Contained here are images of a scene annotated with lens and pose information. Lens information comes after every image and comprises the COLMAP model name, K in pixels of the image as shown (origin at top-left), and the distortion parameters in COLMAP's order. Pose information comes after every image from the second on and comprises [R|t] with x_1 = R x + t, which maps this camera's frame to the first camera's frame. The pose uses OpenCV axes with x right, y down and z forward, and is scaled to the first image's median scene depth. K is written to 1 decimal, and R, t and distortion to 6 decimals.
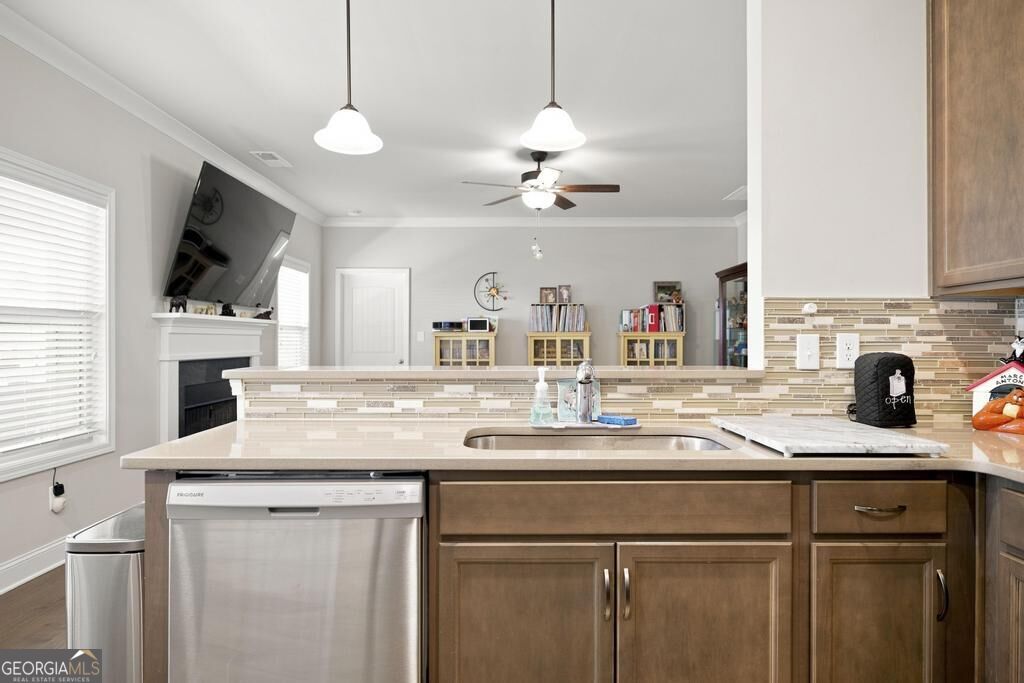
lens RADIAL K [[580.2, 0, 512.6], [0, 580.2, 339.4], [0, 0, 1]] dist [-0.006903, -0.001989]
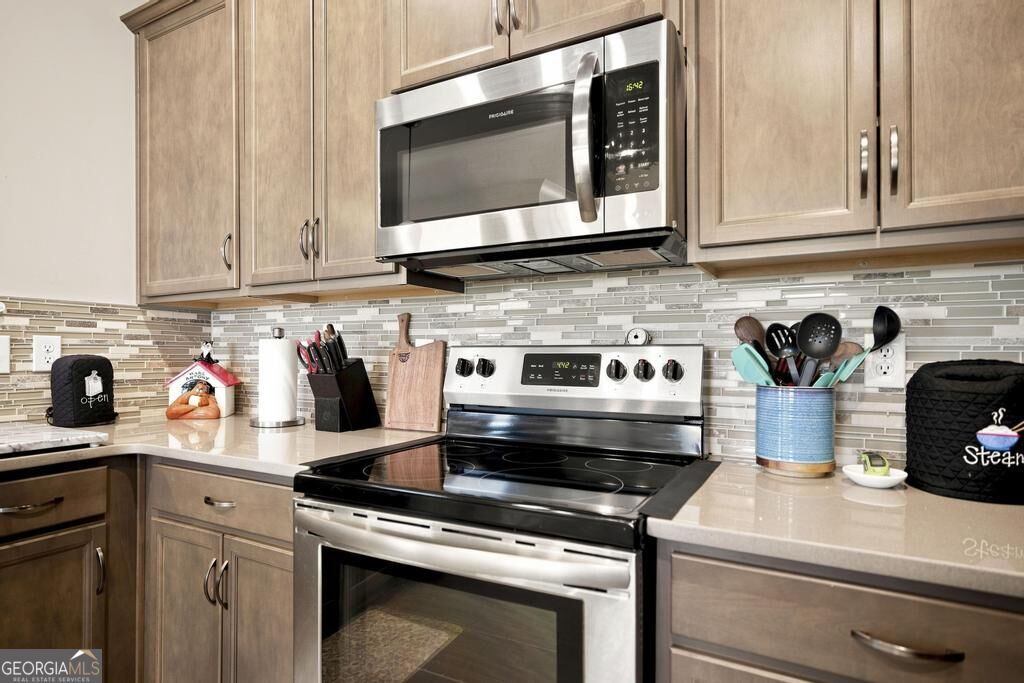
lens RADIAL K [[564.8, 0, 511.7], [0, 564.8, 350.7], [0, 0, 1]] dist [0.004961, -0.000424]
pose [[0.476091, 0.004346, 0.879386, 0.115207], [-0.003110, 0.999990, -0.003258, 0.016363], [-0.879391, -0.001184, 0.476099, -0.152458]]
